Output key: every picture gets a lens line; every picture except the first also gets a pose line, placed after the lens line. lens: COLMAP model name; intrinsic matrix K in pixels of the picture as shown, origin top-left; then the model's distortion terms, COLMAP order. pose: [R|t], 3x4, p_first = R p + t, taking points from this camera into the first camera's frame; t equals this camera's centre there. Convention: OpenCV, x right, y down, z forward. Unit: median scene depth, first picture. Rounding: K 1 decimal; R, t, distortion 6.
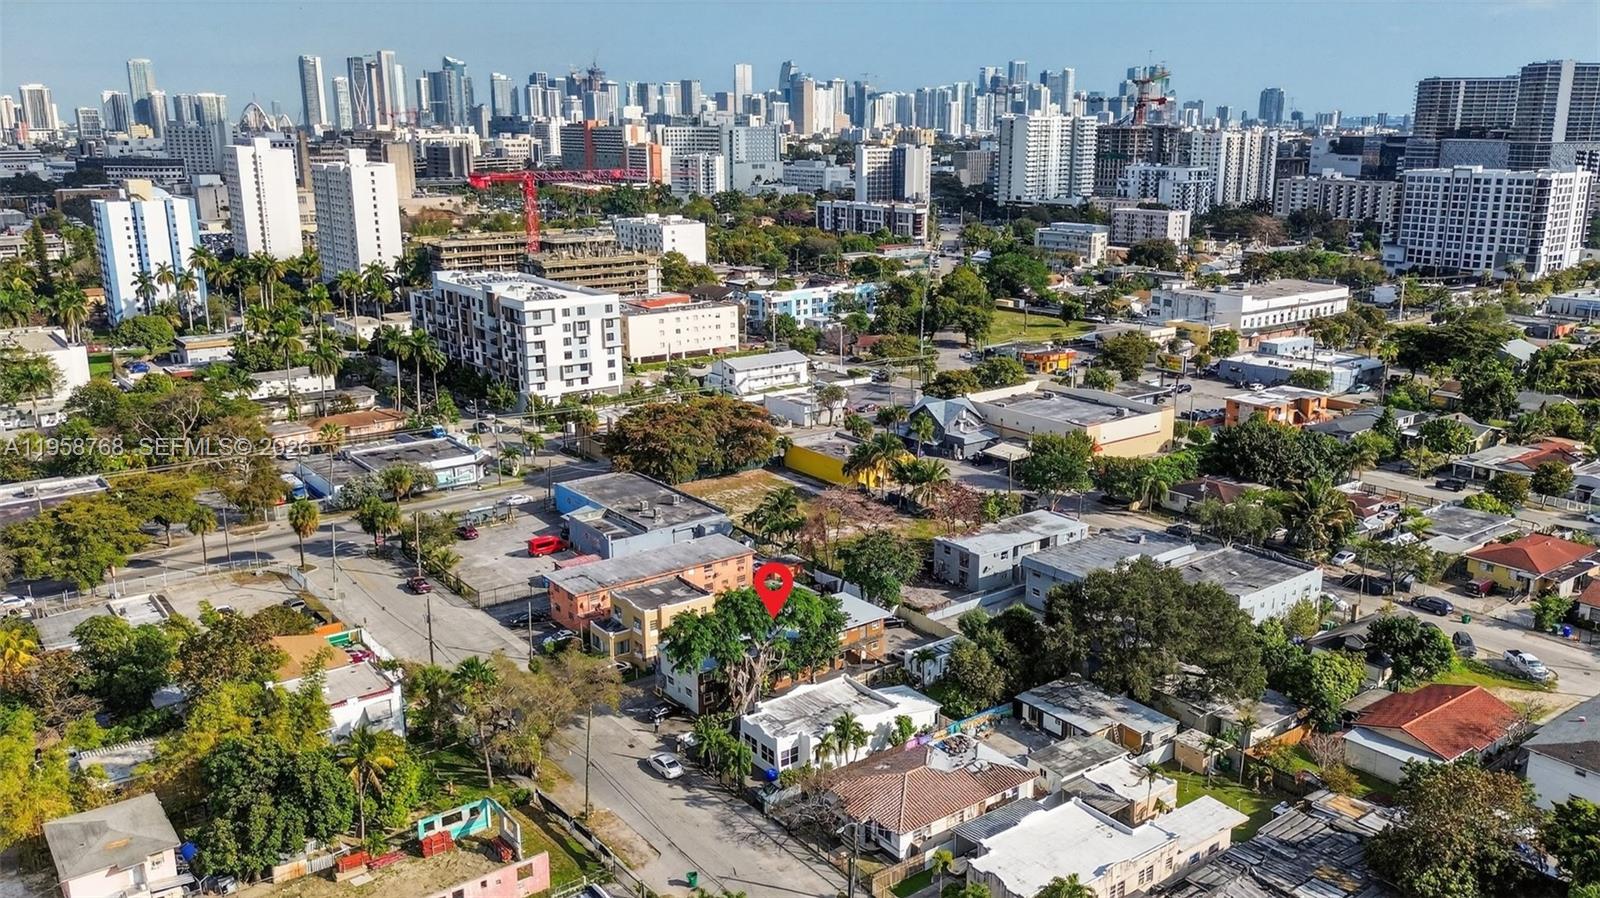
lens RADIAL K [[1271.3, 0, 810.4], [0, 1271.3, 453.7], [0, 0, 1]] dist [0.097549, -0.128752]
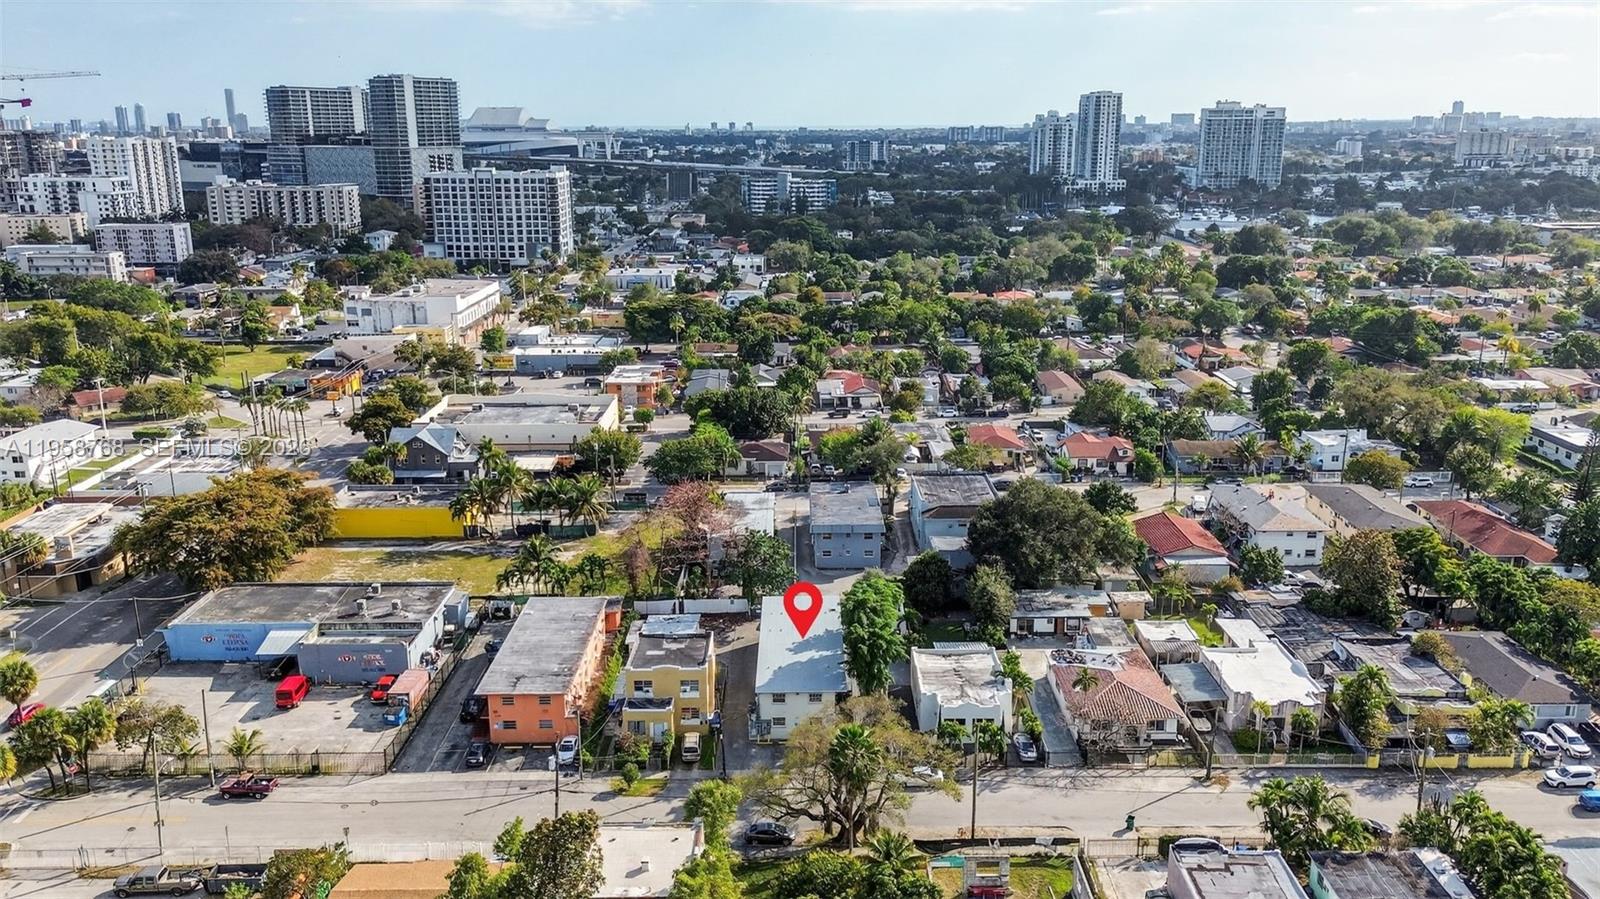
lens RADIAL K [[1279.7, 0, 857.7], [0, 1279.7, 452.6], [0, 0, 1]] dist [-0.011597, -0.012661]
pose [[0.573468, -0.197522, 0.795059, -0.319393], [0.199704, 0.974927, 0.098163, -0.038062], [-0.794514, 0.102483, 0.598535, 0.155909]]
